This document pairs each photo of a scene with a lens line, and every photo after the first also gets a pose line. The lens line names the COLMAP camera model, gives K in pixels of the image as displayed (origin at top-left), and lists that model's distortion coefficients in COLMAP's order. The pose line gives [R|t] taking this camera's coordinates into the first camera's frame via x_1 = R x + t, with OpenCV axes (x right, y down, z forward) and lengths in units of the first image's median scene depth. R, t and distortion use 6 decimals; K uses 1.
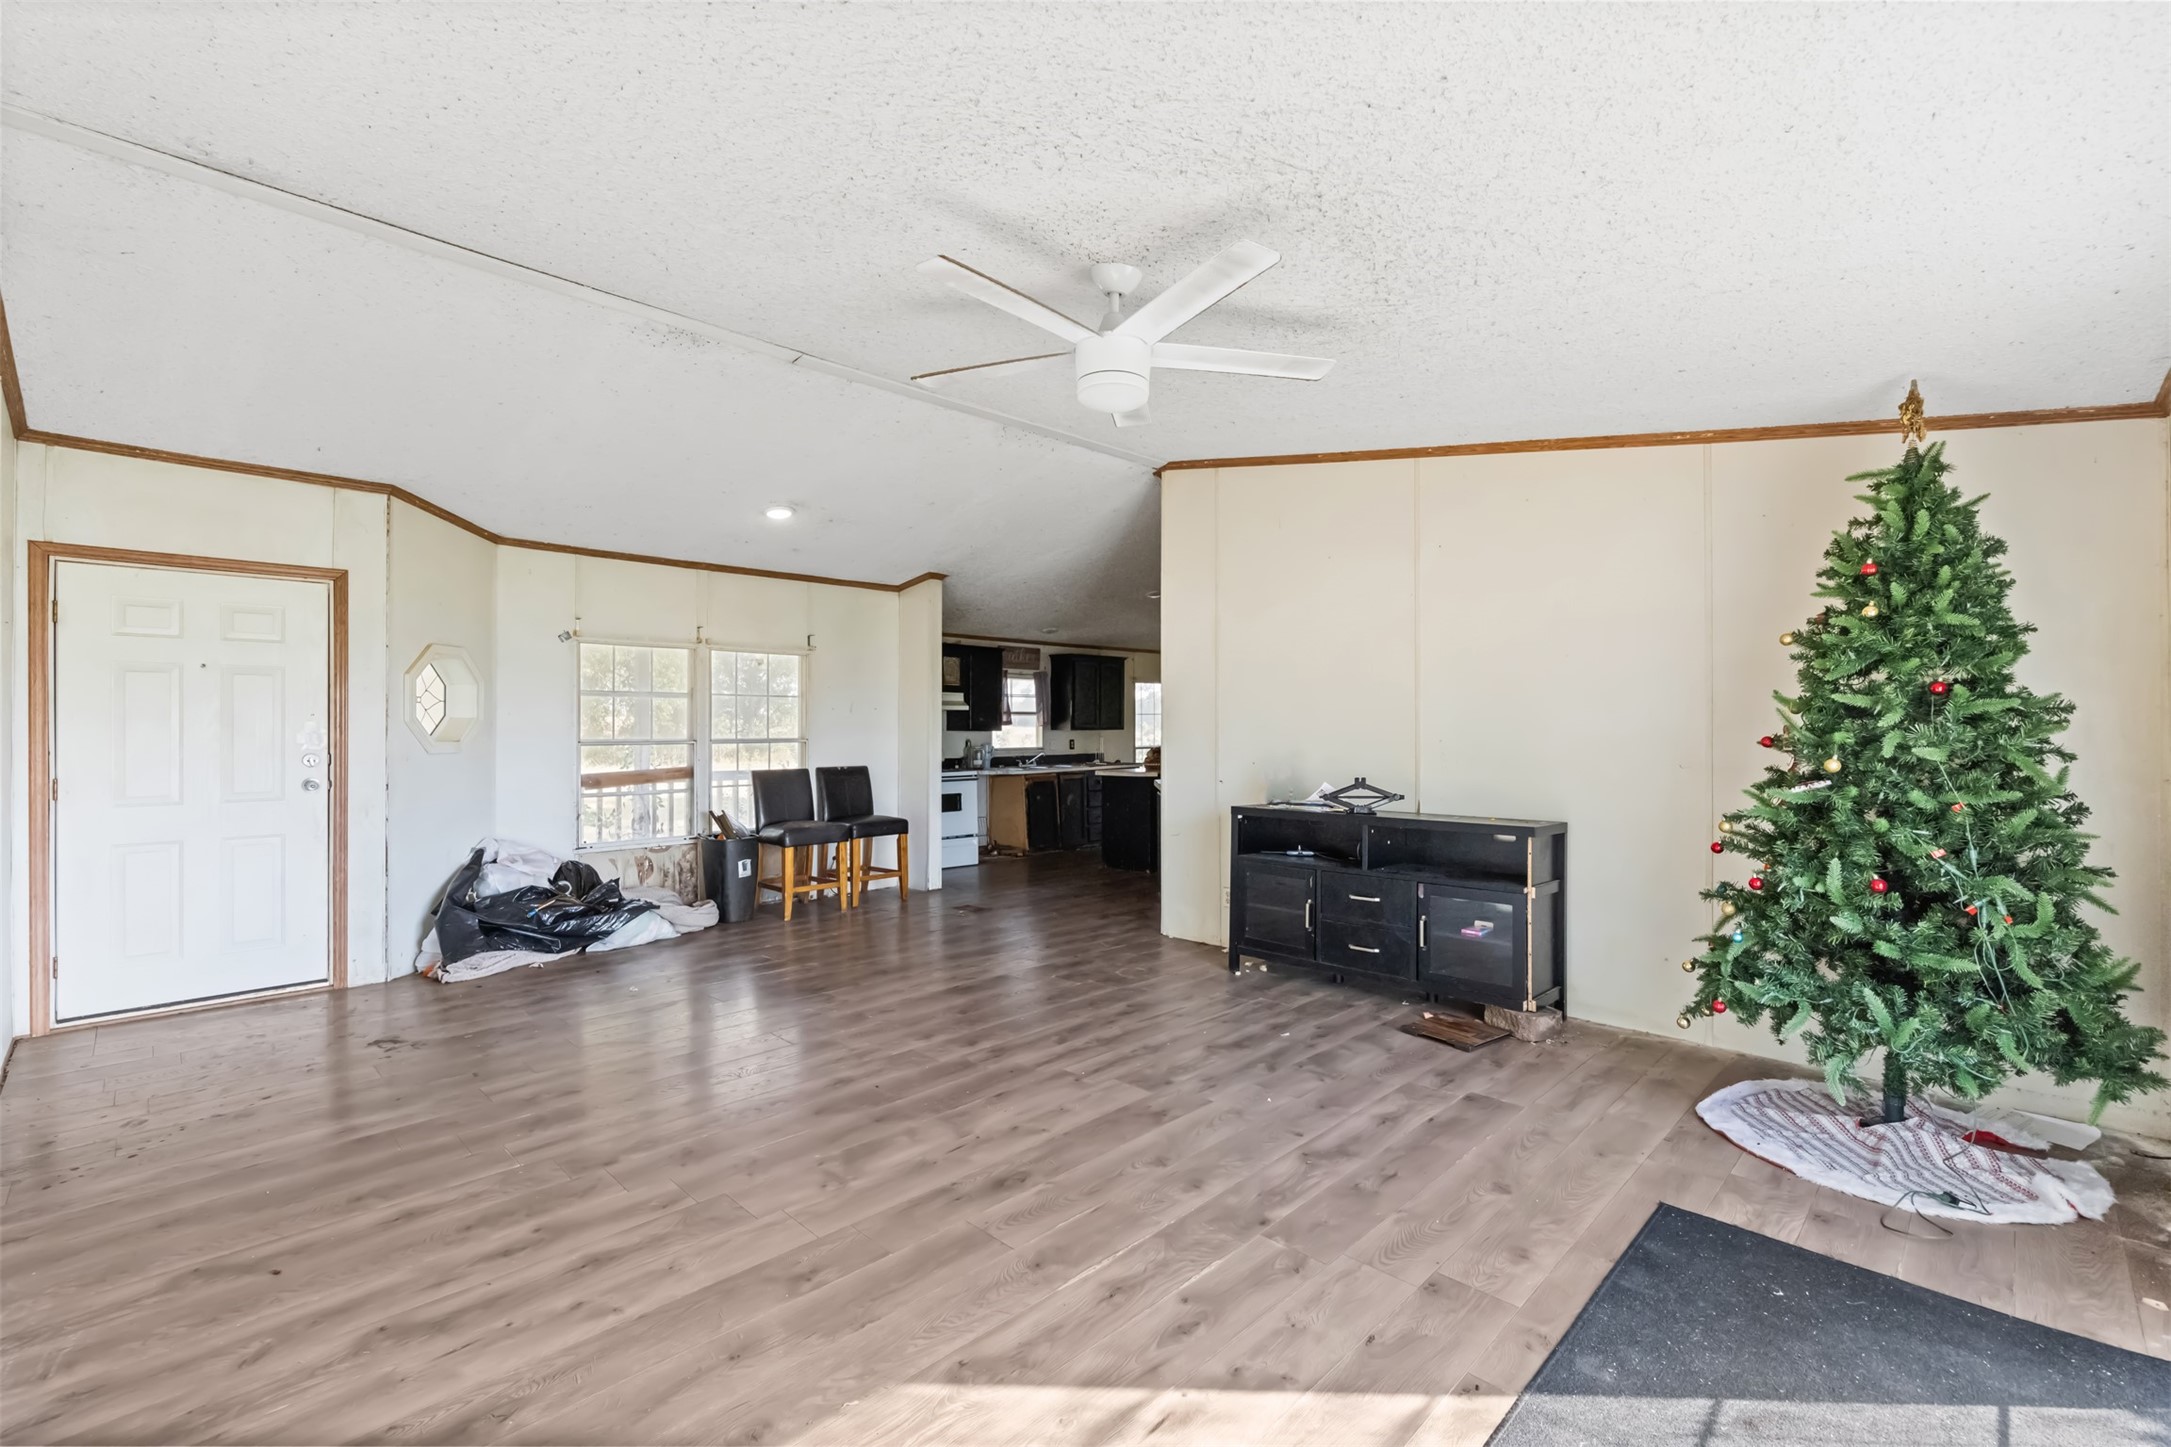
lens RADIAL K [[948.4, 0, 1105.8], [0, 948.4, 726.4], [0, 0, 1]] dist [-0.001244, -0.000078]
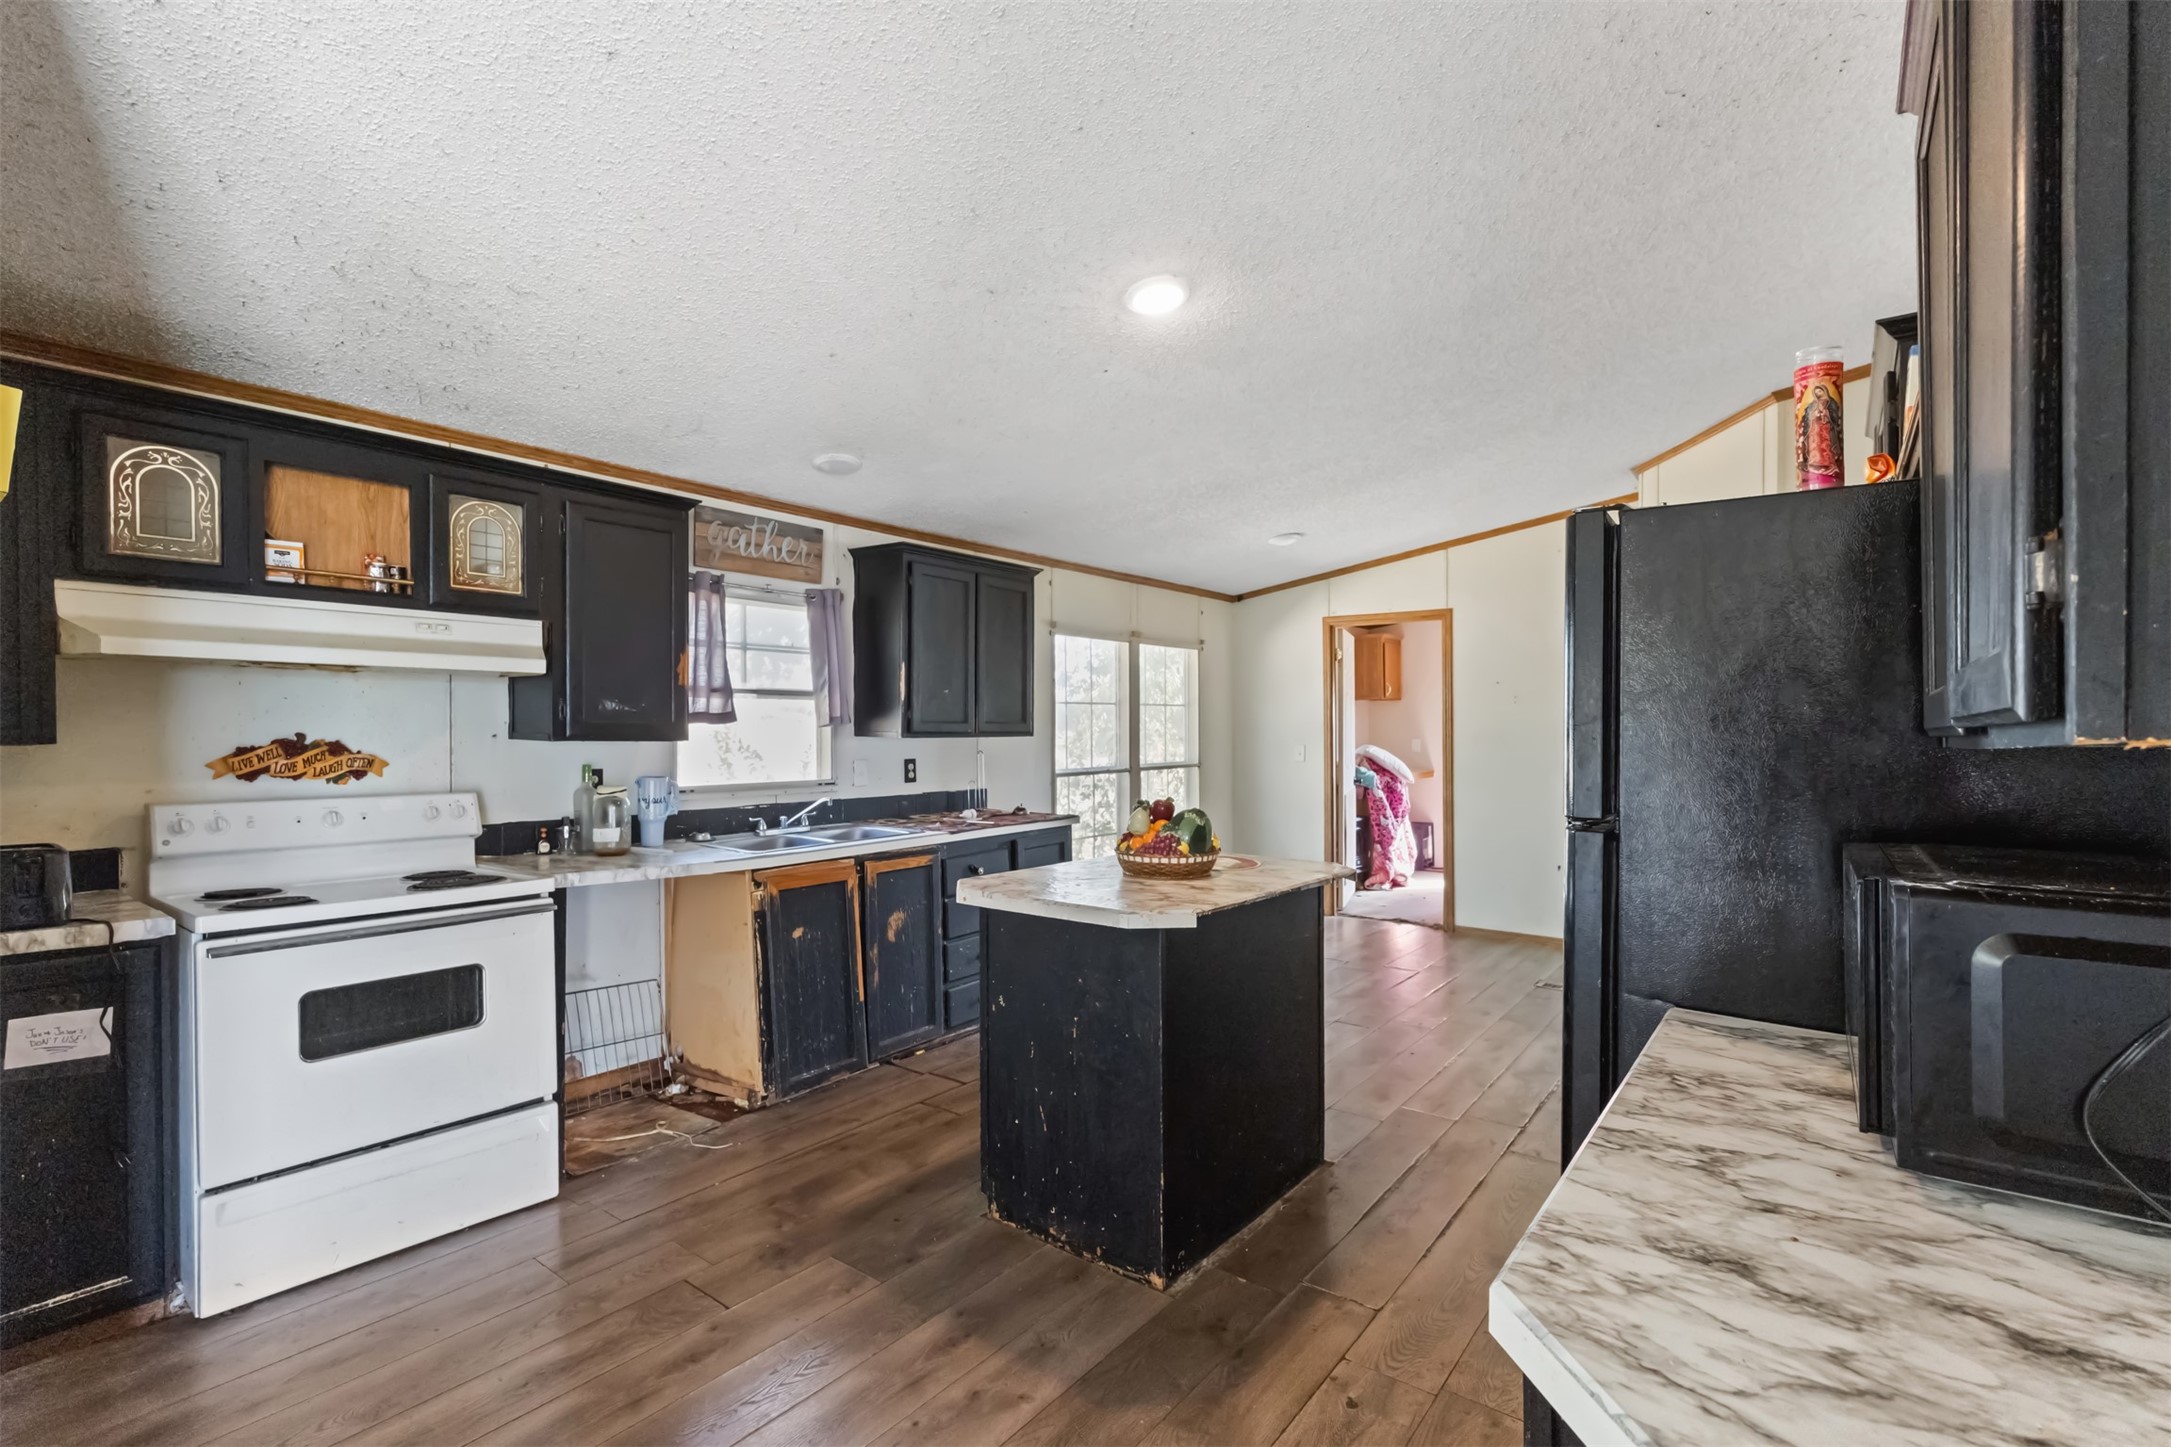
lens RADIAL K [[948.4, 0, 1073.3], [0, 948.4, 734.6], [0, 0, 1]] dist [-0.001244, -0.000078]
pose [[0.996025, -0.000074, 0.089079, -0.001426], [-0.000473, 0.999981, 0.006114, 0.000412], [-0.089078, -0.006131, 0.996006, 0.612788]]
